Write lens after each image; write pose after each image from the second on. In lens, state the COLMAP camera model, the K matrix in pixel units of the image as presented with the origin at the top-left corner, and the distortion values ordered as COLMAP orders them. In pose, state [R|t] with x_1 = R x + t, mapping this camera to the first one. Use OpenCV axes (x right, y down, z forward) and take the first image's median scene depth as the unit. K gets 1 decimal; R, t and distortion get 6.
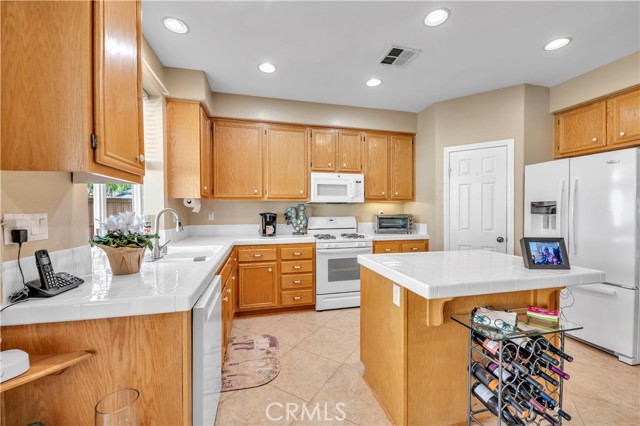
lens RADIAL K [[259.3, 0, 320.5], [0, 259.3, 210.4], [0, 0, 1]] dist [0.013046, 0.000060]
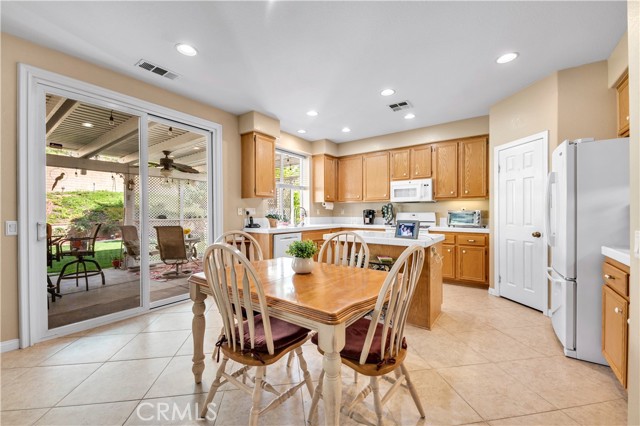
lens RADIAL K [[259.3, 0, 320.3], [0, 259.3, 213.7], [0, 0, 1]] dist [0.013046, 0.000060]
pose [[0.635273, 0.004449, -0.772275, 0.831992], [0.001713, 0.999973, 0.007170, 0.022038], [0.772286, -0.005877, 0.635248, -0.225472]]
